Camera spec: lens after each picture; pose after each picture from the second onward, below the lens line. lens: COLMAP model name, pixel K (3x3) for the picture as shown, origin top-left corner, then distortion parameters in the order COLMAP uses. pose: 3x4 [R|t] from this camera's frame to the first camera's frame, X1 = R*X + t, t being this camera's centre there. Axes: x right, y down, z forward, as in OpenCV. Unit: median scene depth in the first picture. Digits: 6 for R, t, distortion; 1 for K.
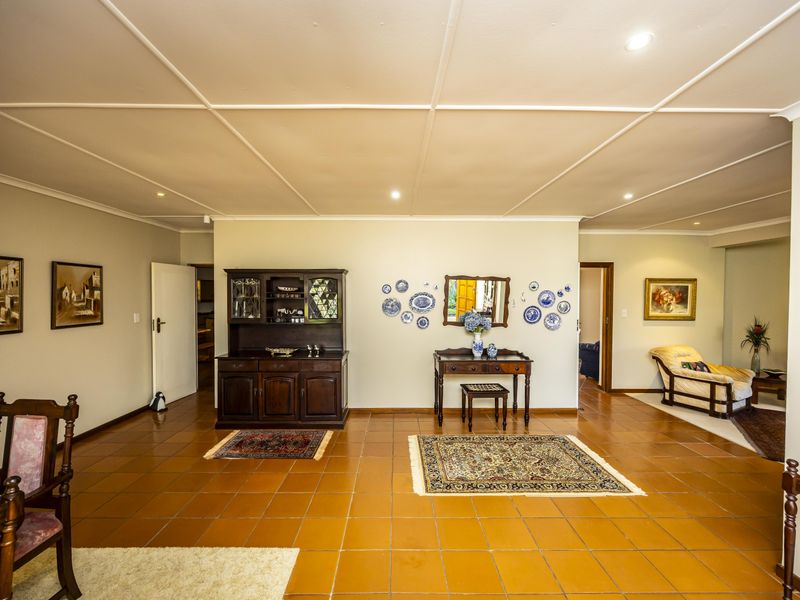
lens RADIAL K [[342.3, 0, 403.6], [0, 342.3, 301.6], [0, 0, 1]] dist [-0.000452, 0.000082]
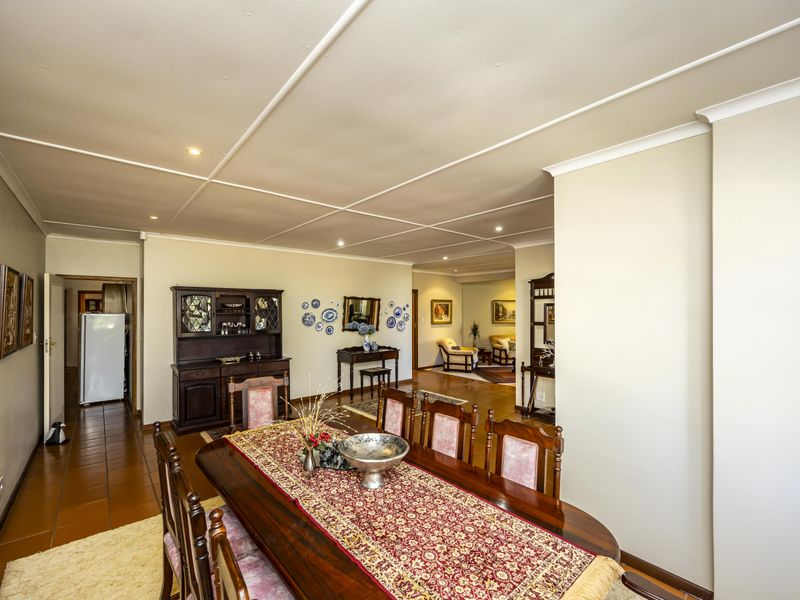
lens RADIAL K [[349.3, 0, 399.0], [0, 349.3, 306.1], [0, 0, 1]] dist [0.000260, 0.000028]
pose [[0.765665, 0.002284, 0.643235, -0.633188], [0.017893, 0.999531, -0.024847, 0.004593], [-0.642990, 0.030533, 0.765265, -0.258143]]
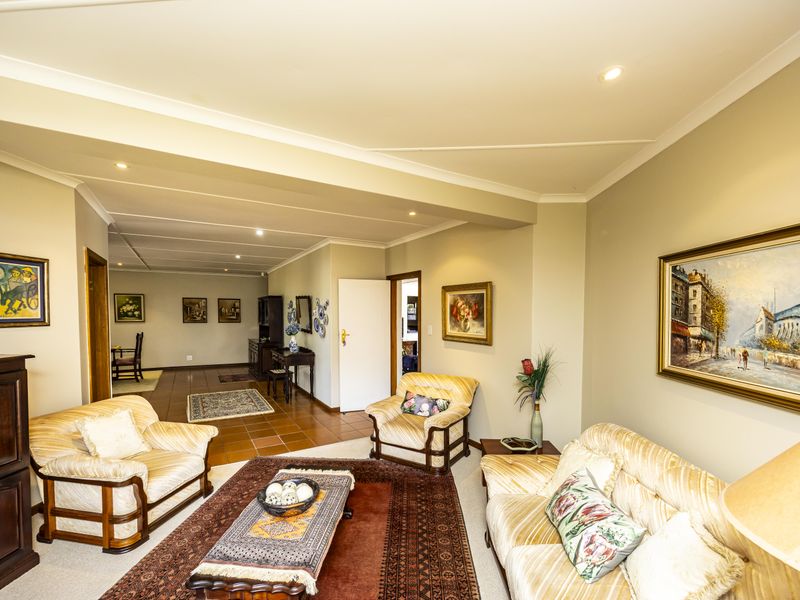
lens RADIAL K [[349.3, 0, 399.0], [0, 349.3, 306.1], [0, 0, 1]] dist [0.000260, 0.000028]
pose [[0.506780, -0.017051, -0.861907, 1.621762], [-0.018663, 0.999353, -0.030744, 0.003958], [0.861873, 0.031666, 0.506134, 0.612693]]
